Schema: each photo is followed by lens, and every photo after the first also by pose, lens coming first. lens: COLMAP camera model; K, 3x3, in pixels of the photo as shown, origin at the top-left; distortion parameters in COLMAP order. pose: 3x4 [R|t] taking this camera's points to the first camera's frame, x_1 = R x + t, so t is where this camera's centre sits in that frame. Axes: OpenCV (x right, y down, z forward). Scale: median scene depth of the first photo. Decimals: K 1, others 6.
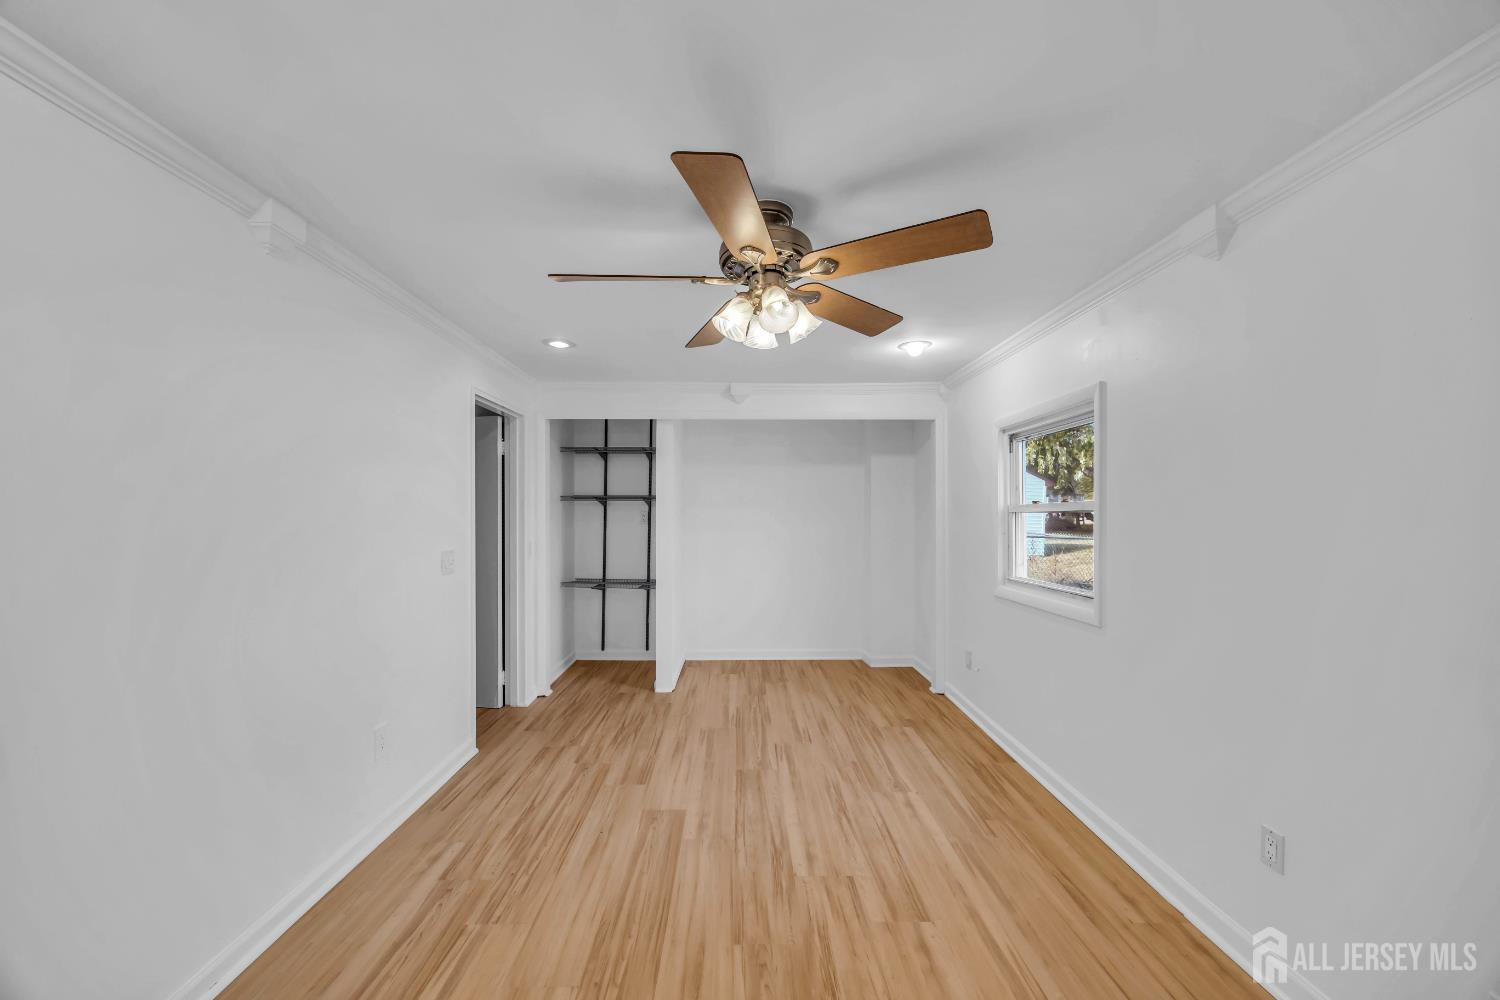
lens RADIAL K [[582.2, 0, 750.0], [0, 582.2, 506.7], [0, 0, 1]] dist [-0.002497, -0.000110]
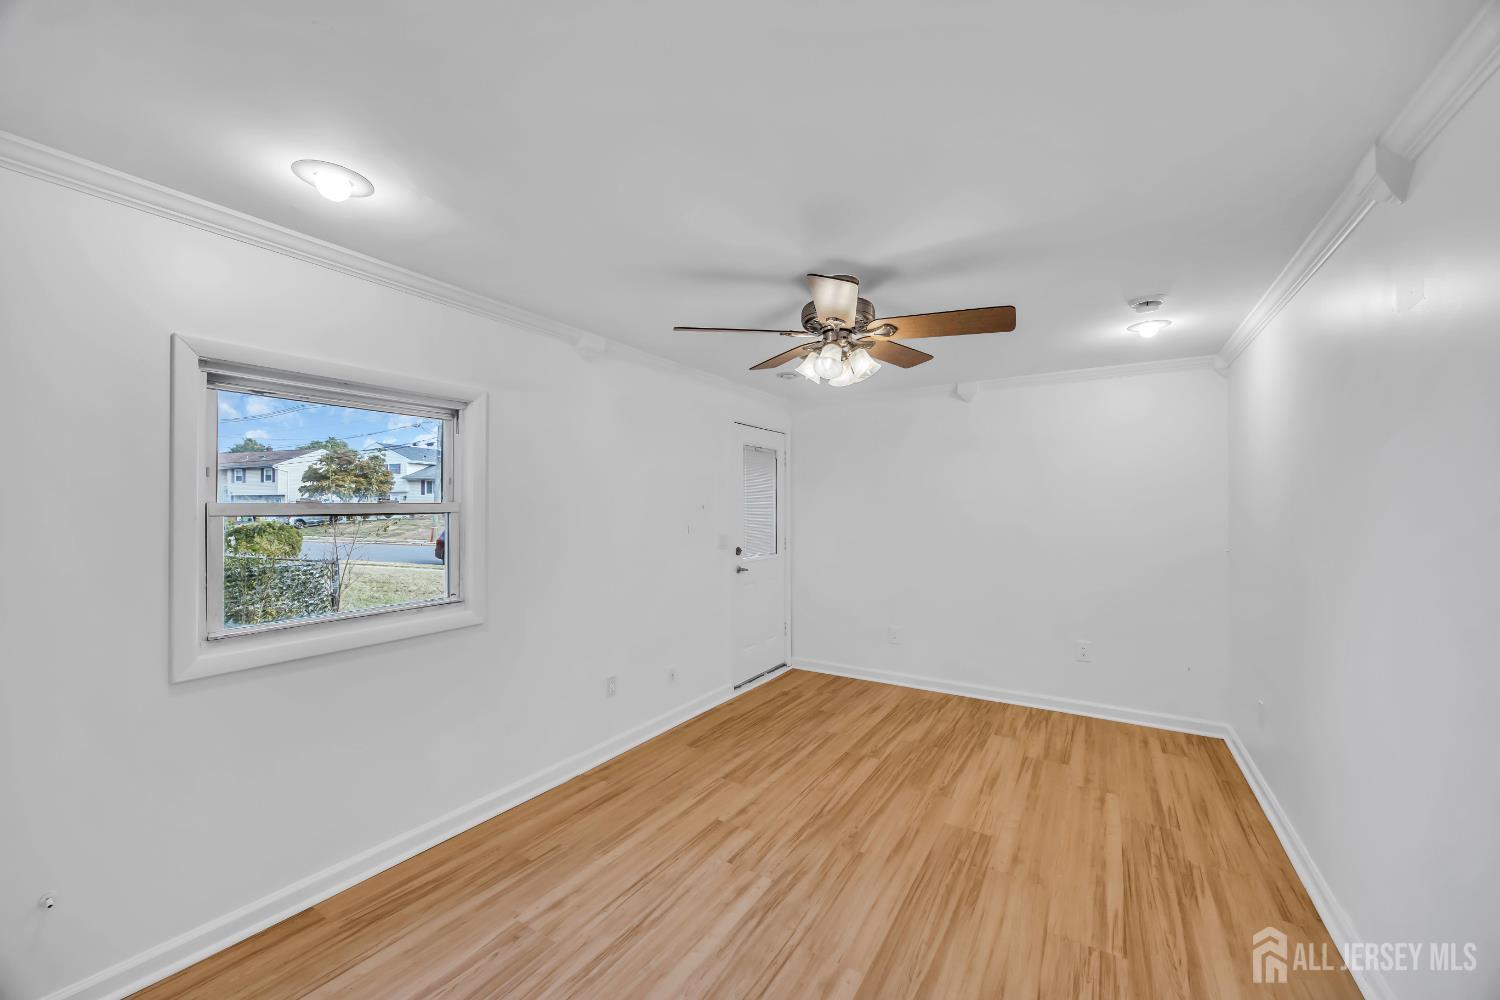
lens RADIAL K [[582.2, 0, 749.6], [0, 582.2, 506.9], [0, 0, 1]] dist [-0.002497, -0.000110]
pose [[-0.843278, 0.001544, 0.537475, -0.427032], [-0.005861, 0.999910, -0.012070, 0.006555], [-0.537446, -0.013328, -0.843193, 1.884016]]
